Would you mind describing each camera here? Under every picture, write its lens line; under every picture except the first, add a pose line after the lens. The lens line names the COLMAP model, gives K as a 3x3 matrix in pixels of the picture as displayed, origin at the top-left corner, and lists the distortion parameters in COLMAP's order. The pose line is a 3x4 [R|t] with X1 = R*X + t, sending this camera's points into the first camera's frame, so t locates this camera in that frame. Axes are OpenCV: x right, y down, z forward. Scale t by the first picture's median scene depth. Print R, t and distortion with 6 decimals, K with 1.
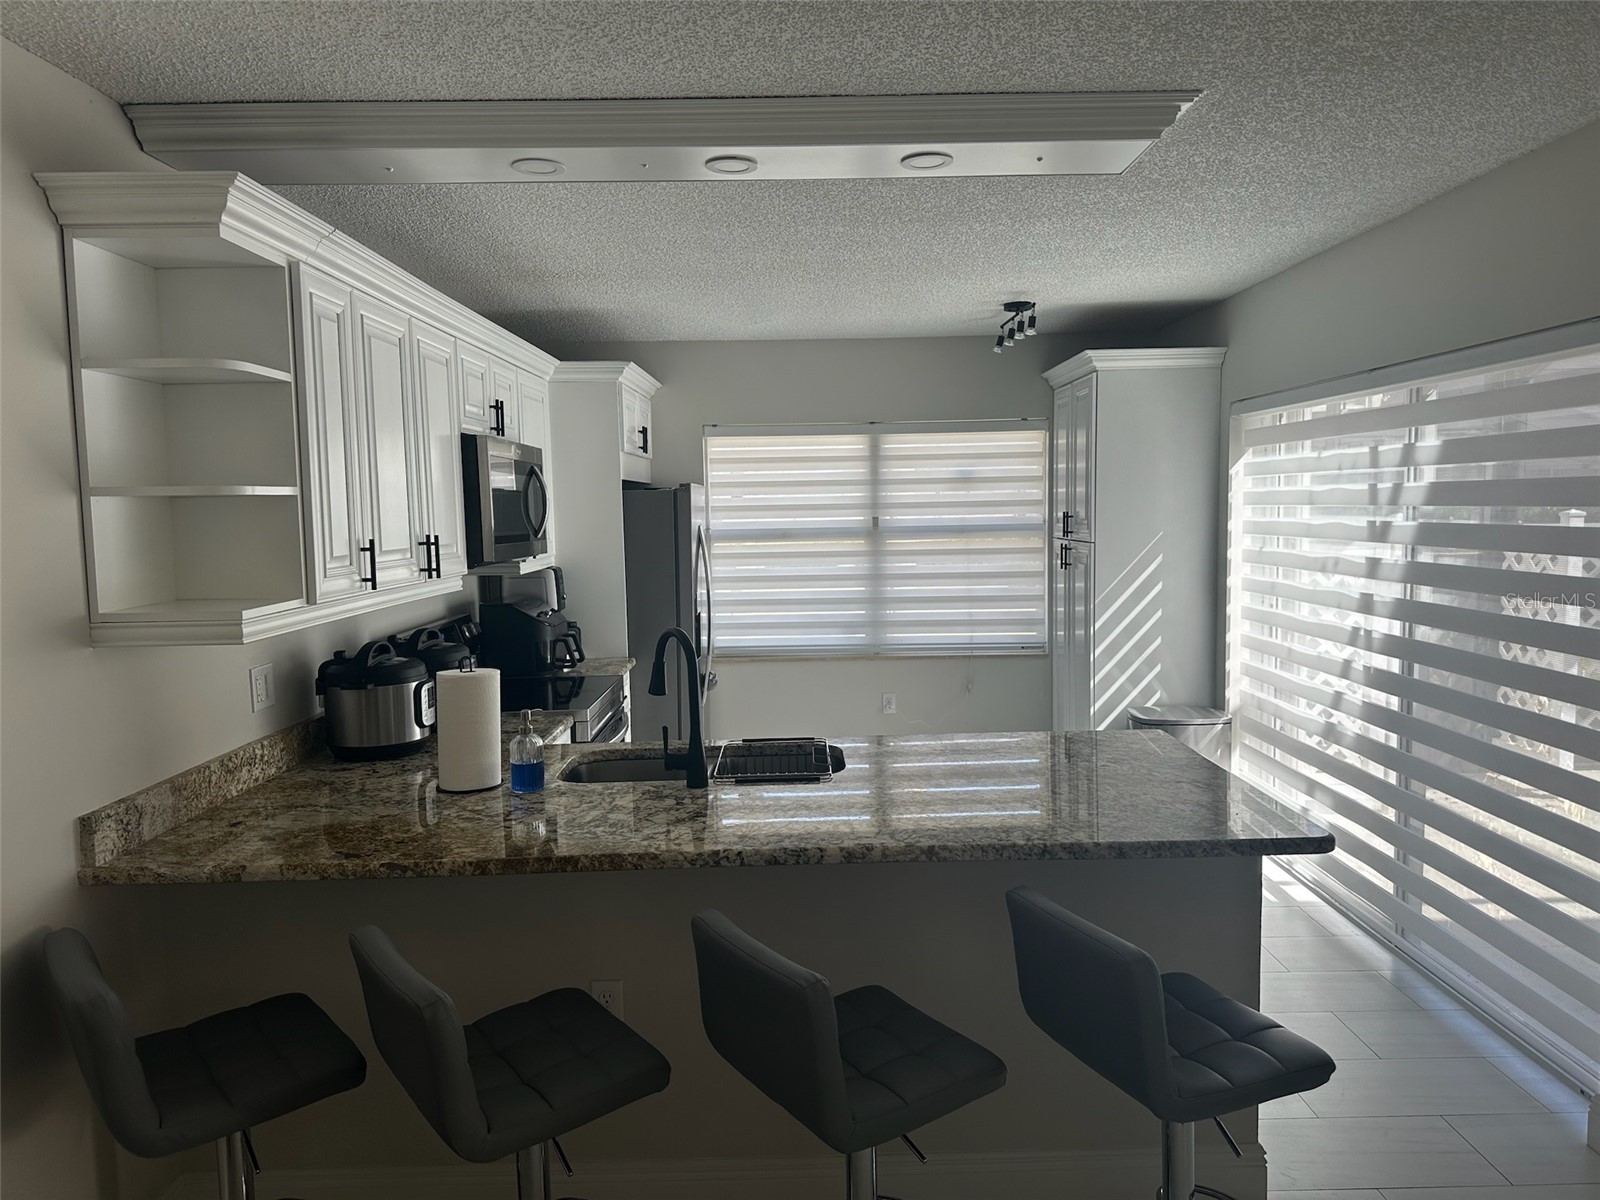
lens RADIAL K [[1107.3, 0, 800.0], [0, 1107.3, 600.0], [0, 0, 1]] dist [0.098851, -0.122664]
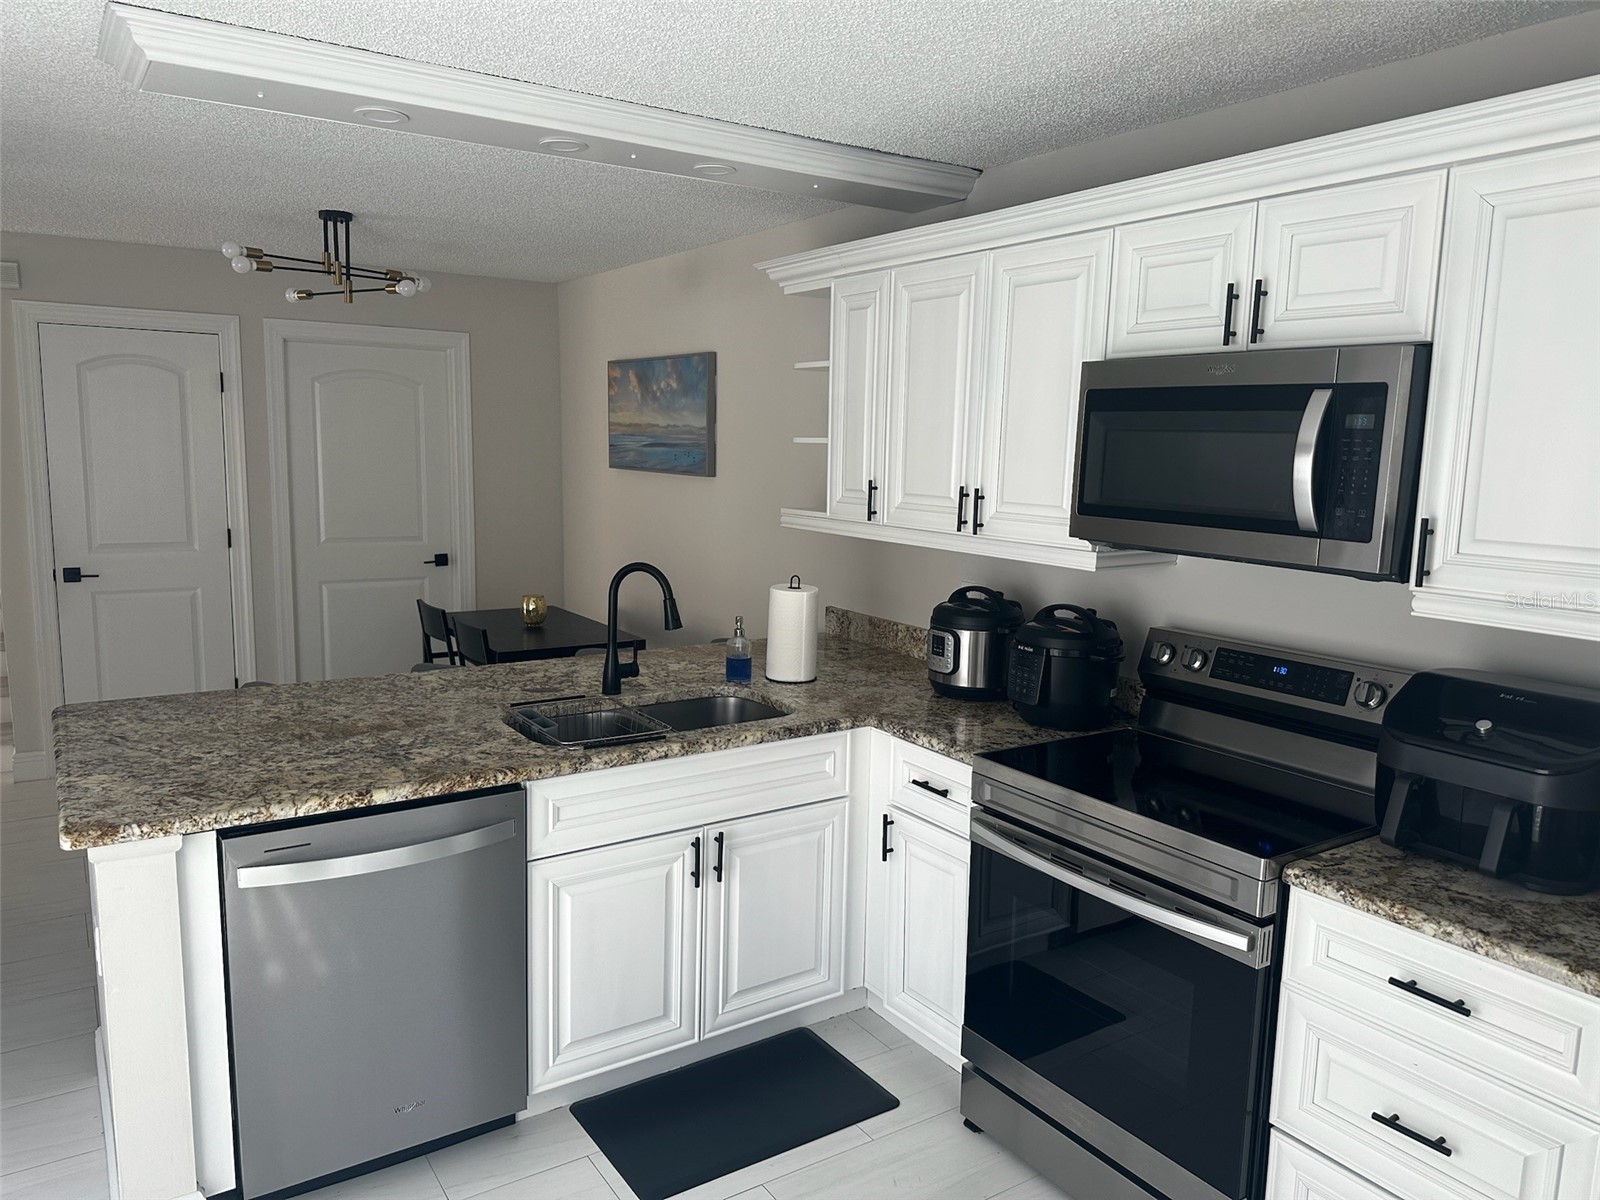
lens RADIAL K [[1107.3, 0, 800.0], [0, 1107.3, 600.0], [0, 0, 1]] dist [0.098851, -0.122664]
pose [[-0.821717, 0.081597, -0.564024, 0.290684], [-0.055971, 0.973357, 0.222360, -0.143965], [0.567140, 0.214286, -0.795257, 1.462830]]
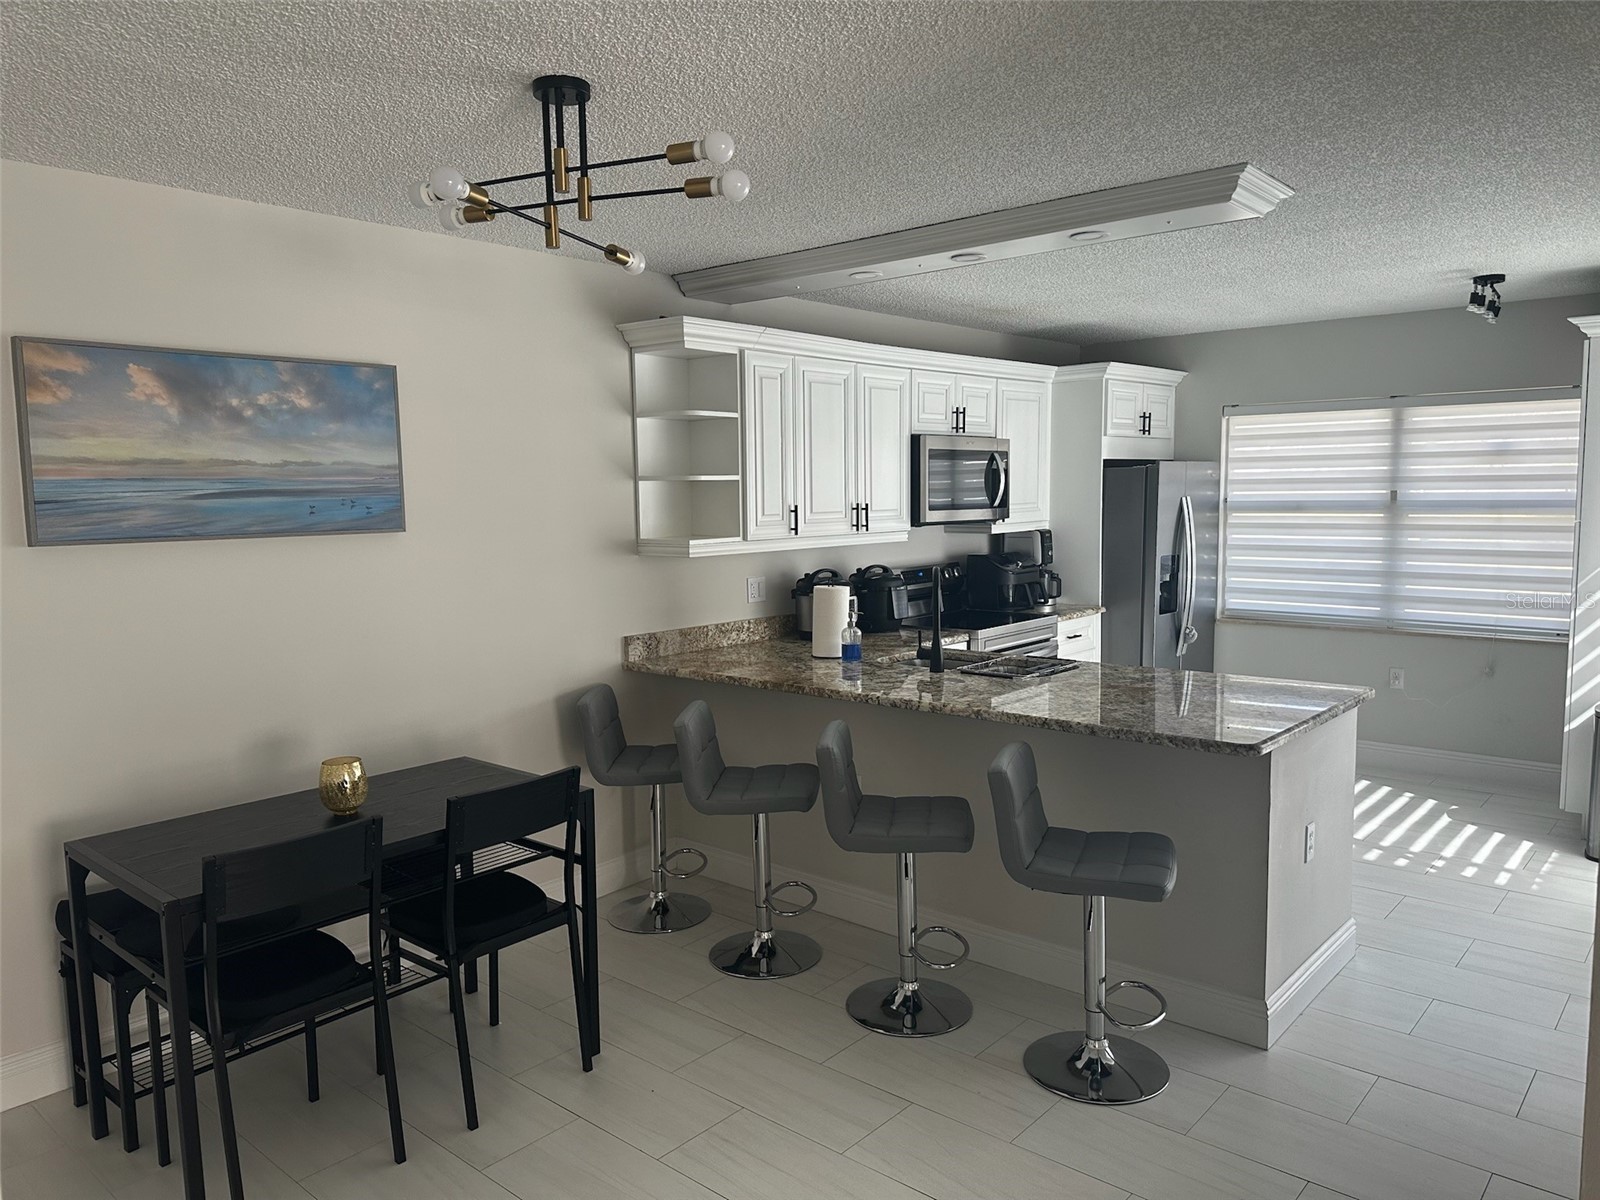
lens RADIAL K [[1107.3, 0, 800.0], [0, 1107.3, 600.0], [0, 0, 1]] dist [0.098851, -0.122664]
pose [[0.754281, 0.074002, -0.652368, 0.540740], [-0.055001, 0.997257, 0.049531, 0.004041], [0.654244, -0.001479, 0.756282, -0.192113]]
